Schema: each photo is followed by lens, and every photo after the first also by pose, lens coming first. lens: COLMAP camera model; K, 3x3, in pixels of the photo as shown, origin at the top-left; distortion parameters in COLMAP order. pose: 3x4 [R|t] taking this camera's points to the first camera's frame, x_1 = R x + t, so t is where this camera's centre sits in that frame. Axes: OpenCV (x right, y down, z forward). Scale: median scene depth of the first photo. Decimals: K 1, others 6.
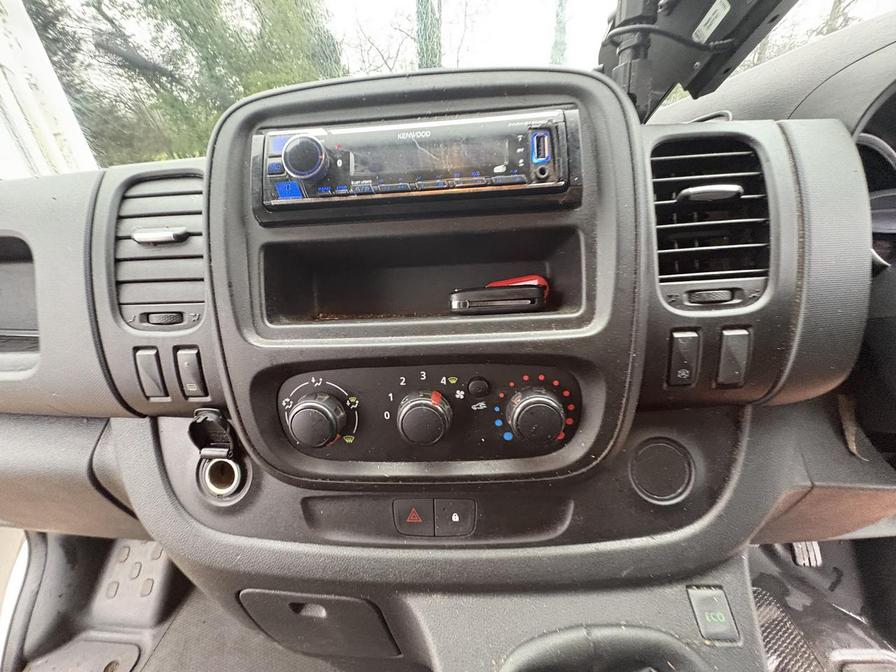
lens RADIAL K [[356.2, 0, 447.7], [0, 356.2, 338.1], [0, 0, 1]] dist [0.000464, 0.000249]
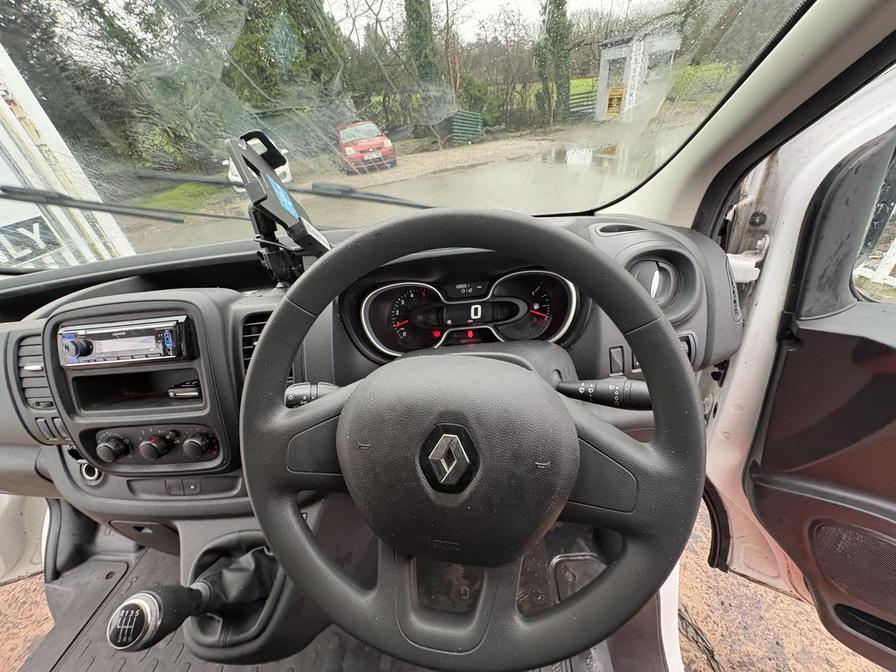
lens RADIAL K [[356.2, 0, 450.1], [0, 356.2, 338.7], [0, 0, 1]] dist [0.000464, 0.000249]
pose [[0.997855, -0.047436, -0.045124, 1.581088], [0.052399, 0.991860, 0.116049, -0.512581], [0.039252, -0.118164, 0.992218, -0.896331]]
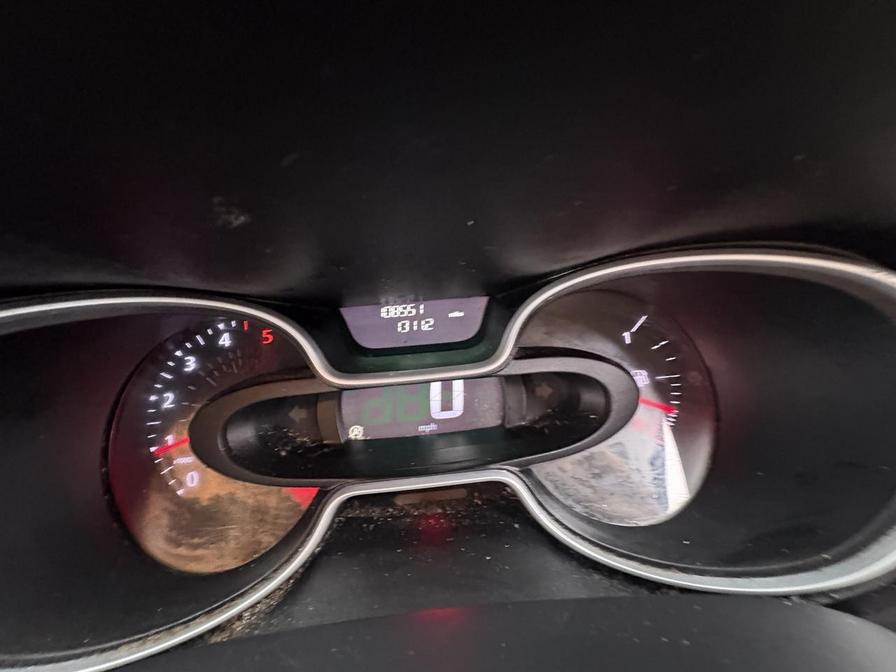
lens RADIAL K [[356.2, 0, 446.5], [0, 356.2, 336.5], [0, 0, 1]] dist [0.000464, 0.000249]
pose [[0.991890, -0.049245, 0.117172, 1.577364], [0.039617, 0.995752, 0.083121, -0.577257], [-0.120768, -0.077805, 0.989627, 0.610350]]
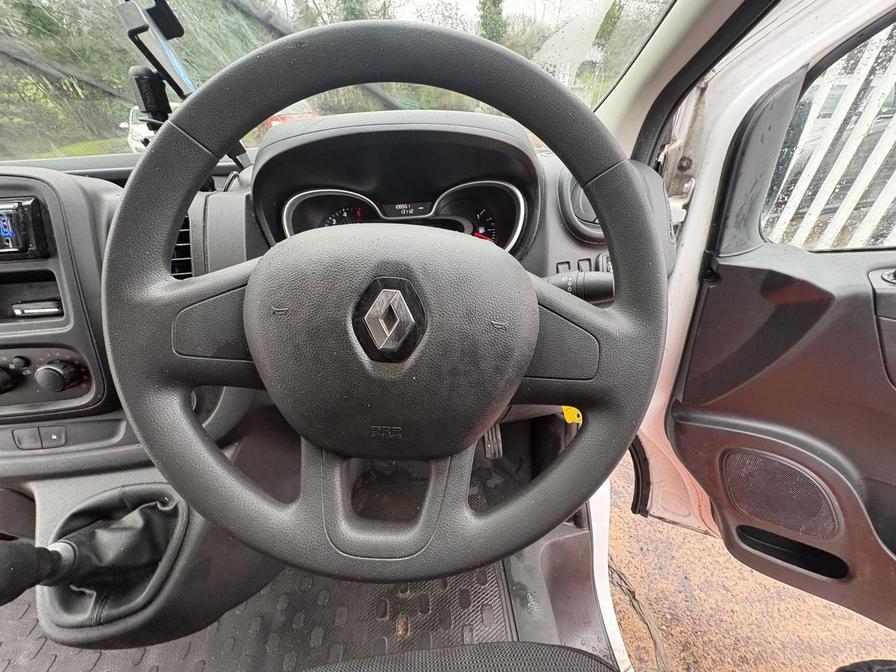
lens RADIAL K [[356.2, 0, 449.9], [0, 356.2, 336.8], [0, 0, 1]] dist [0.000464, 0.000249]
pose [[0.990716, -0.048299, 0.127079, 1.548297], [0.030640, 0.990040, 0.137410, -0.126914], [-0.132451, -0.132241, 0.982328, -0.772652]]
